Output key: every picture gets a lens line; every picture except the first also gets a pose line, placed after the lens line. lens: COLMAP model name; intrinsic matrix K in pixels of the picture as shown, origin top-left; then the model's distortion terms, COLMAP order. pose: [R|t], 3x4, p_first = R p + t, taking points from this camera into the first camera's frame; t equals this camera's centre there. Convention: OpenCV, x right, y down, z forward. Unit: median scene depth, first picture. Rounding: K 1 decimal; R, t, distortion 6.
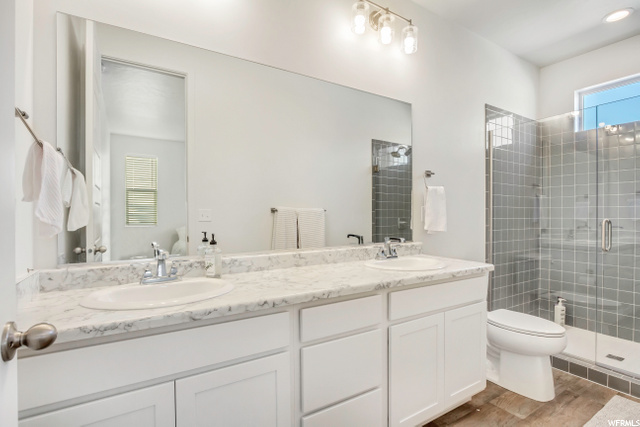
lens RADIAL K [[318.6, 0, 318.6], [0, 318.6, 213.5], [0, 0, 1]] dist [-0.011740, -0.000023]
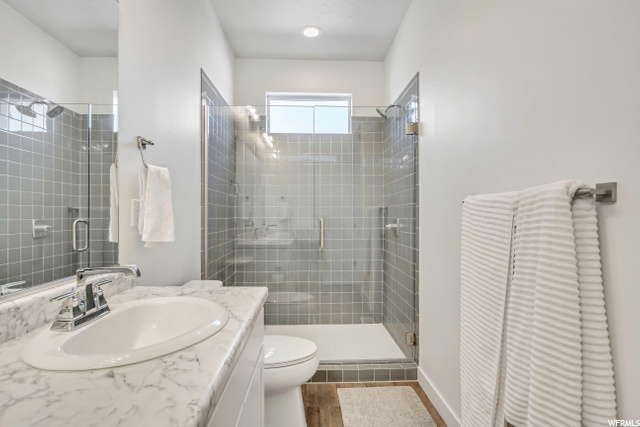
lens RADIAL K [[318.6, 0, 318.6], [0, 318.6, 213.5], [0, 0, 1]] dist [-0.011740, -0.000023]
pose [[0.491059, 0.001025, 0.871126, 0.004213], [-0.003652, 0.999993, 0.000882, 0.000407], [-0.871118, -0.003614, 0.491060, 0.415895]]
